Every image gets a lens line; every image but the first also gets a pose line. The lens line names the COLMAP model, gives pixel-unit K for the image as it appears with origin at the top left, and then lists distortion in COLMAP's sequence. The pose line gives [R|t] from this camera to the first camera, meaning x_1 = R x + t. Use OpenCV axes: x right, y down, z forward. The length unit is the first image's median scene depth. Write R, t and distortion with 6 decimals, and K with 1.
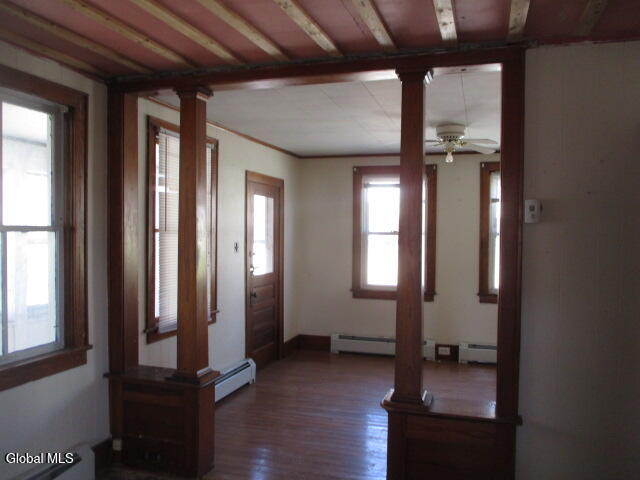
lens RADIAL K [[531.1, 0, 319.3], [0, 531.1, 240.8], [0, 0, 1]] dist [-0.036065, 0.011363]
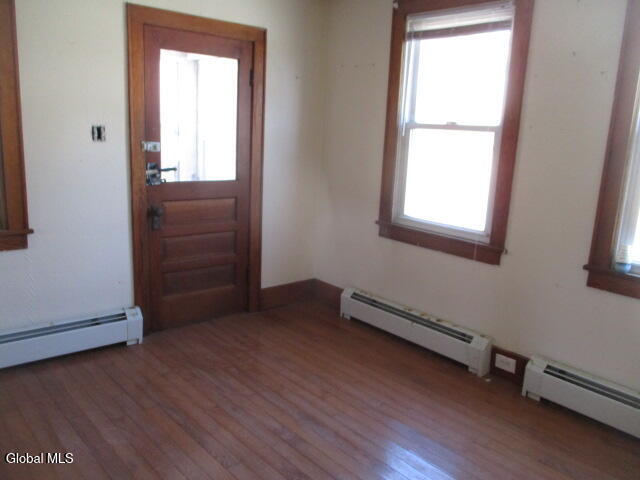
lens RADIAL K [[531.1, 0, 320.2], [0, 531.1, 240.8], [0, 0, 1]] dist [-0.036065, 0.011363]
pose [[0.847074, 0.143842, -0.511640, 0.328522], [-0.050146, 0.980015, 0.192498, 0.002333], [0.529104, -0.137404, 0.837359, 0.491792]]
